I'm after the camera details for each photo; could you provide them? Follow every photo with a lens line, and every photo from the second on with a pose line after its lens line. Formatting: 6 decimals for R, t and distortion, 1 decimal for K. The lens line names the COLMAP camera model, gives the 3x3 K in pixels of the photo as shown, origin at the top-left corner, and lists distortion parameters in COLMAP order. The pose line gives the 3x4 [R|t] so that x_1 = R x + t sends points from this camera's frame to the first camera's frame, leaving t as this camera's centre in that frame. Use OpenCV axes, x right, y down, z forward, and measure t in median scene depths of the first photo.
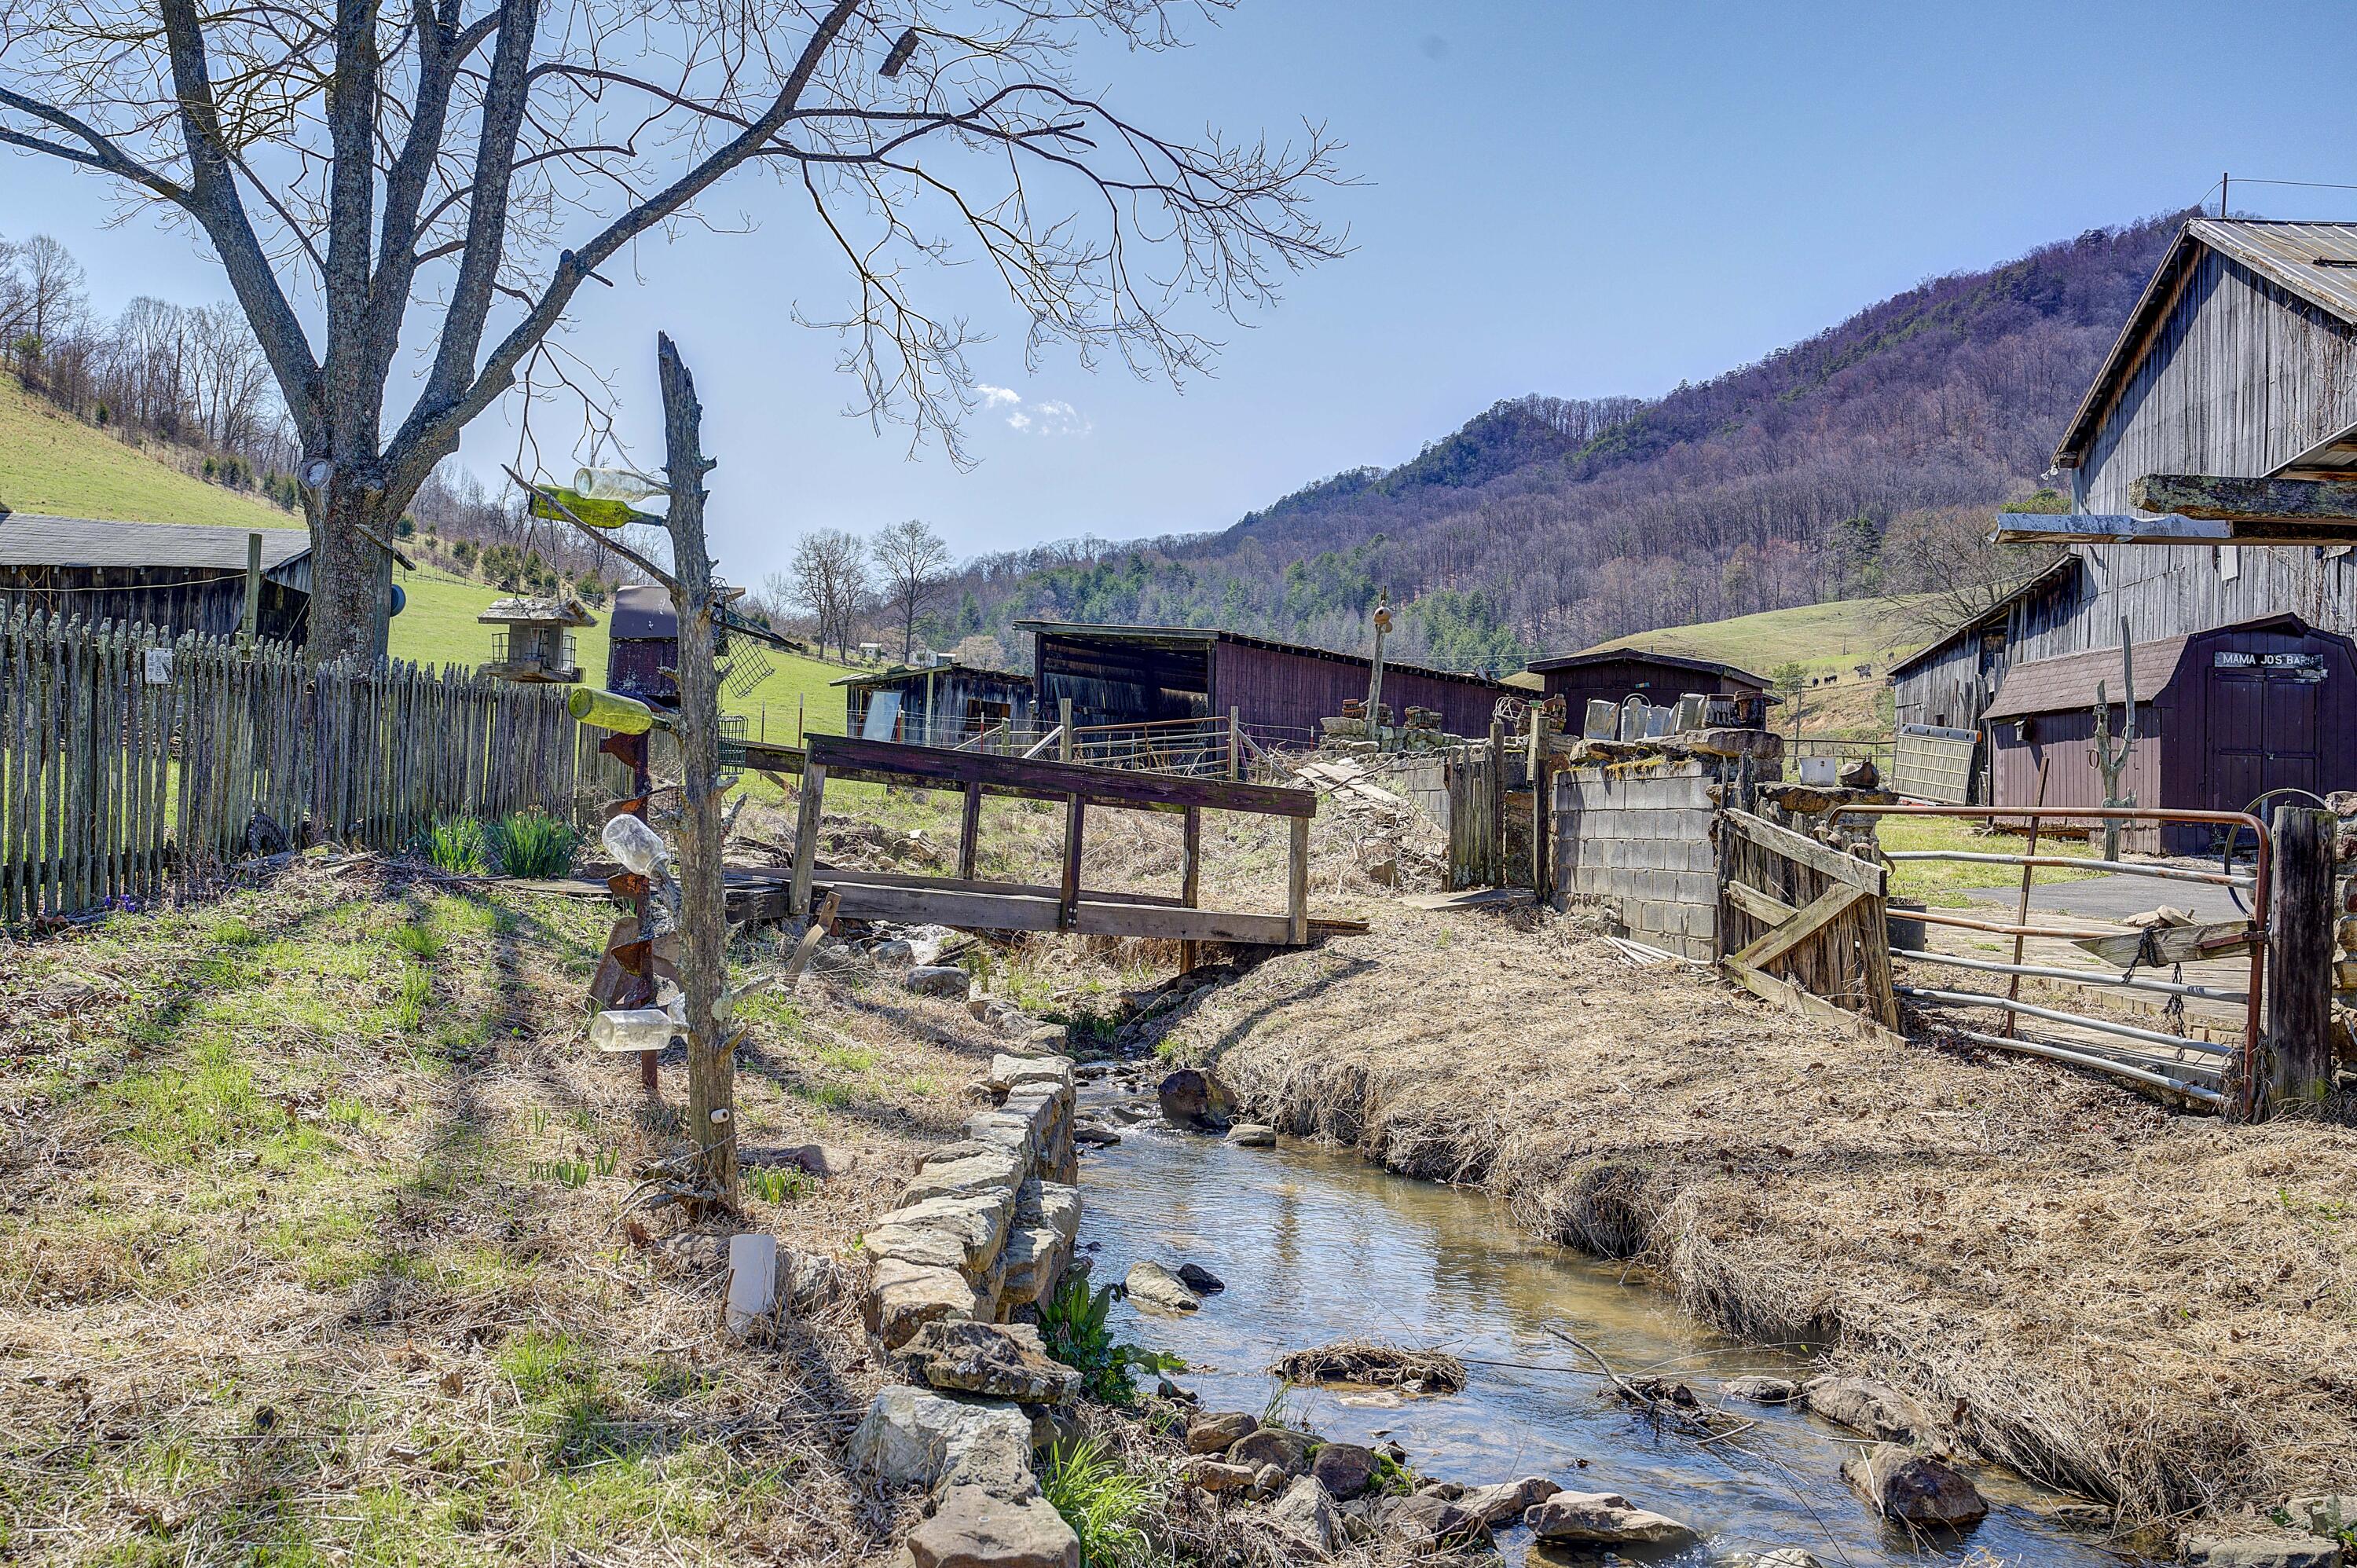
lens RADIAL K [[2167.2, 0, 1193.5], [0, 2167.2, 787.3], [0, 0, 1]] dist [0.077472, 0.000000]
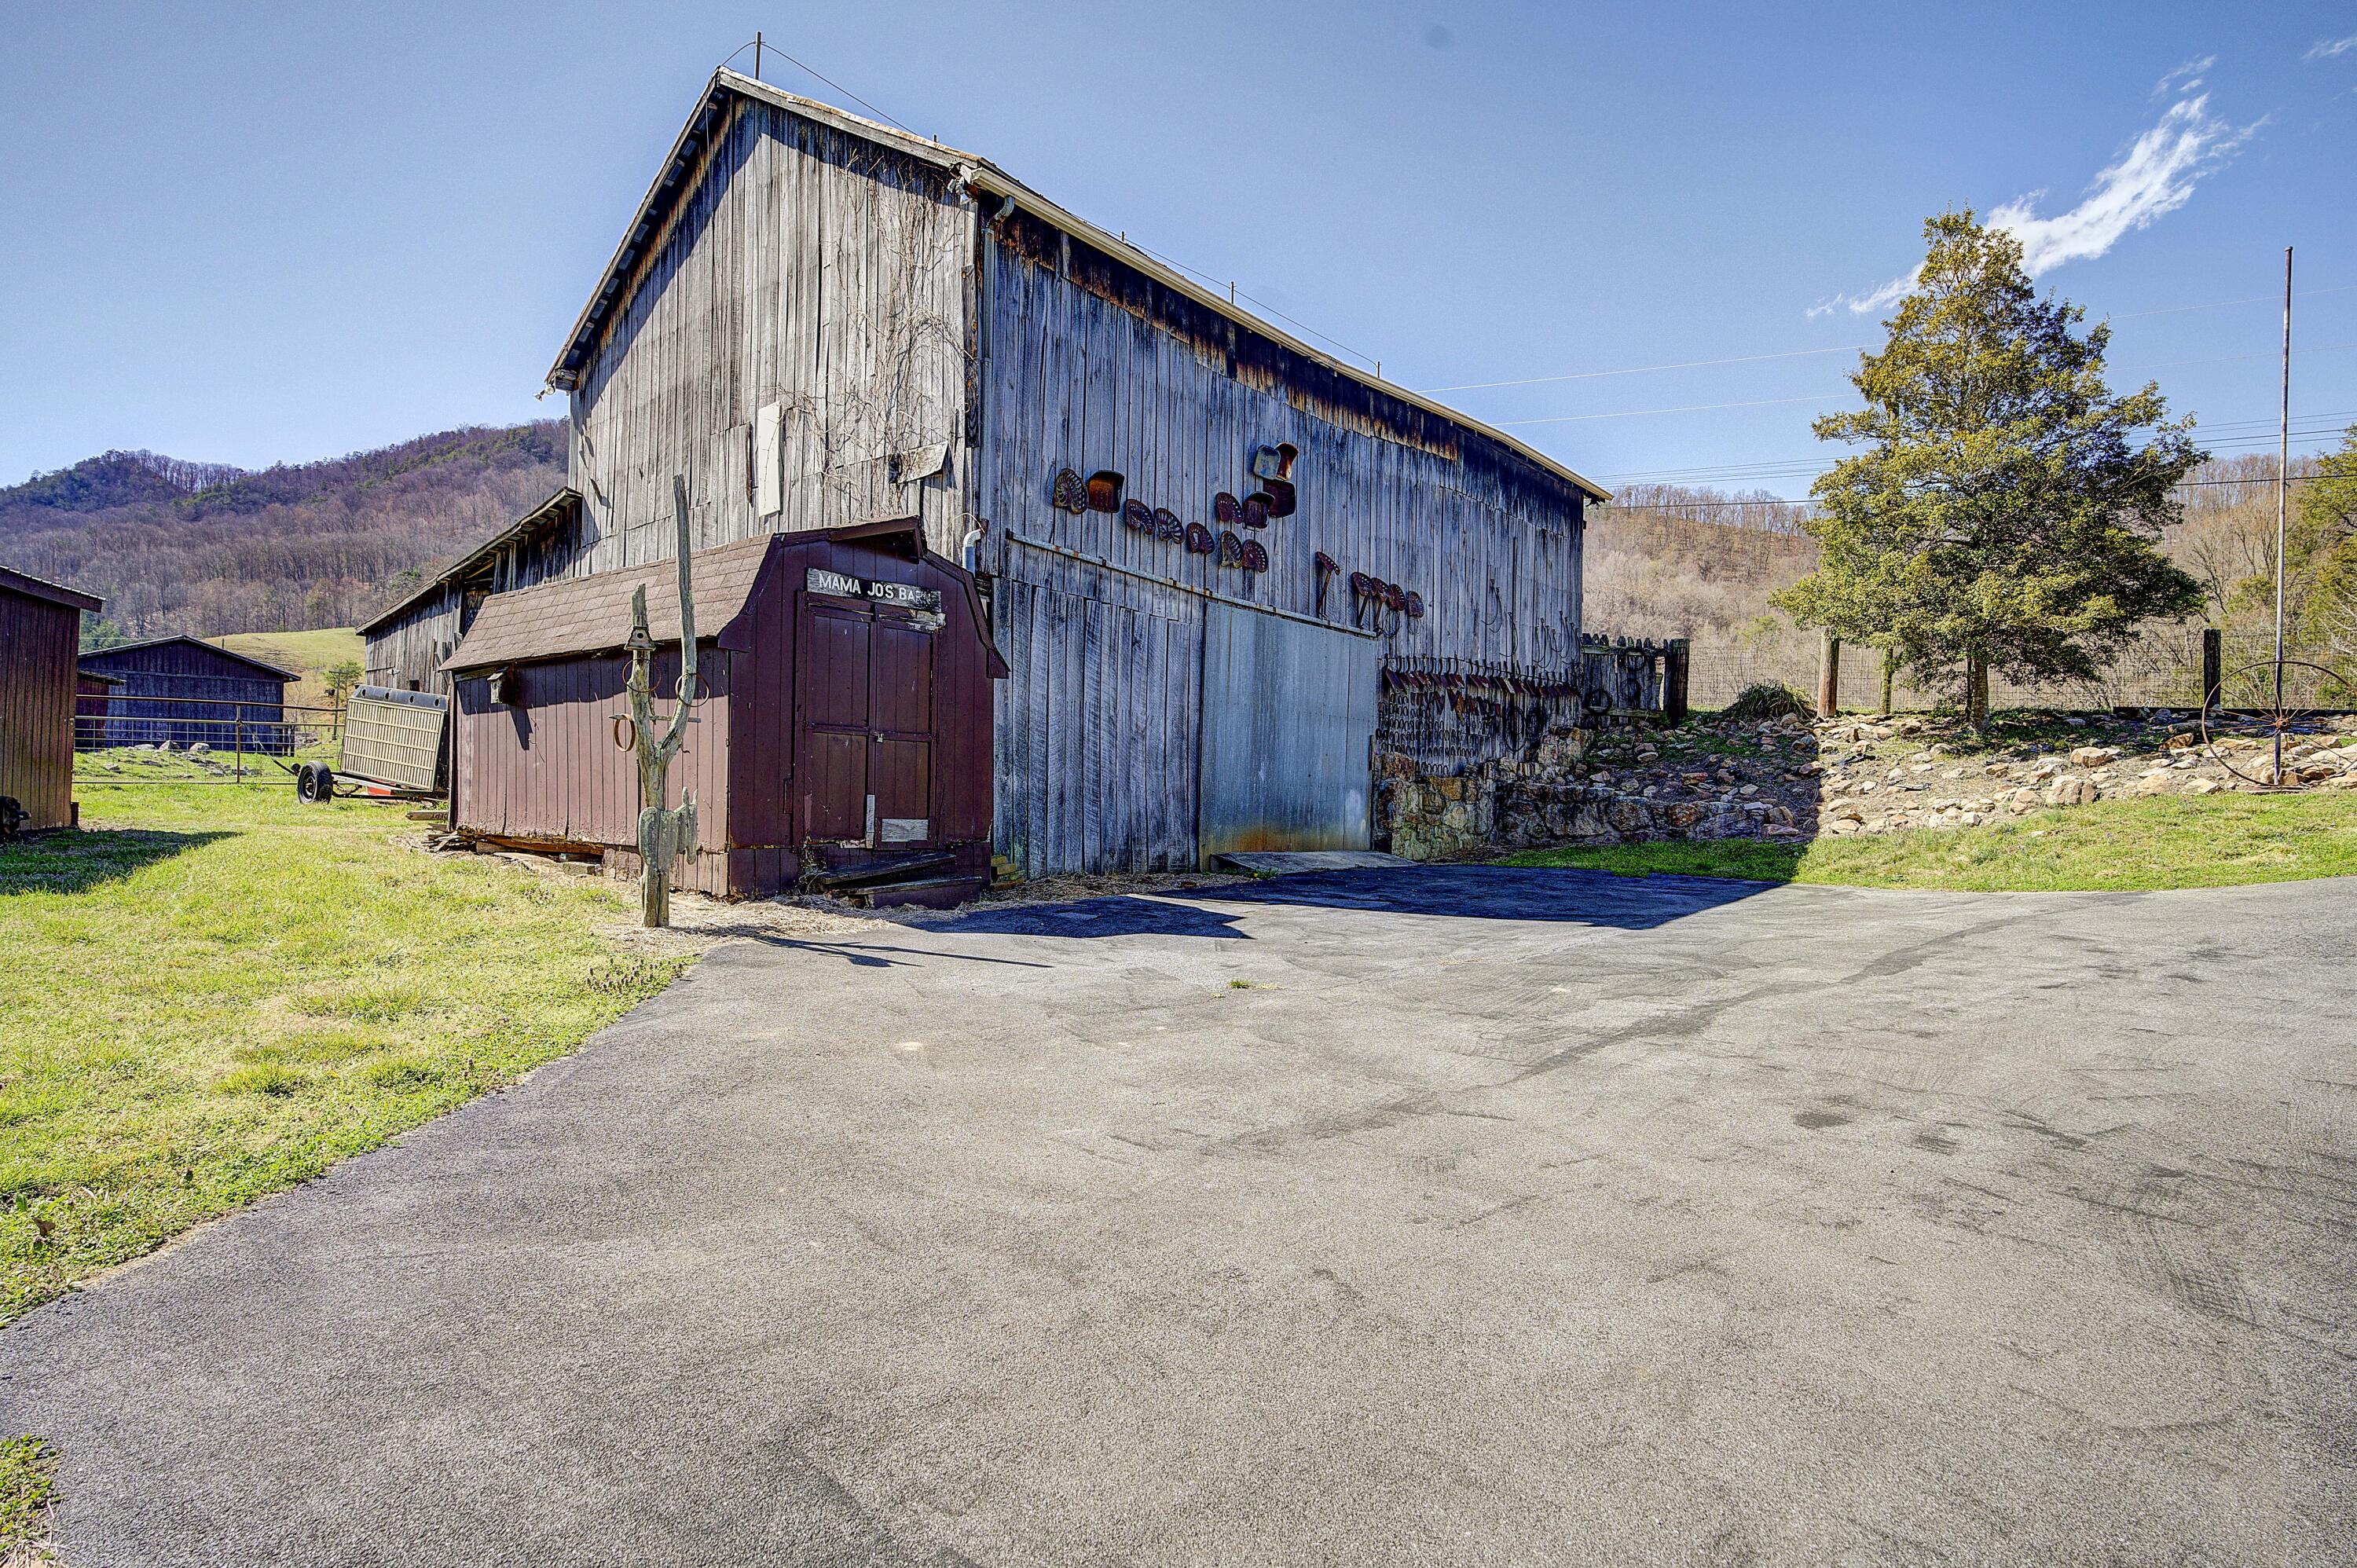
lens RADIAL K [[1305.5, 0, 1197.3], [0, 1305.5, 780.0], [0, 0, 1]] dist [-0.026730, 0.005584]
pose [[0.667431, -0.001047, 0.744671, 0.198551], [-0.013283, 0.999823, 0.013311, -0.005628], [-0.744554, -0.018775, 0.667299, 0.508292]]
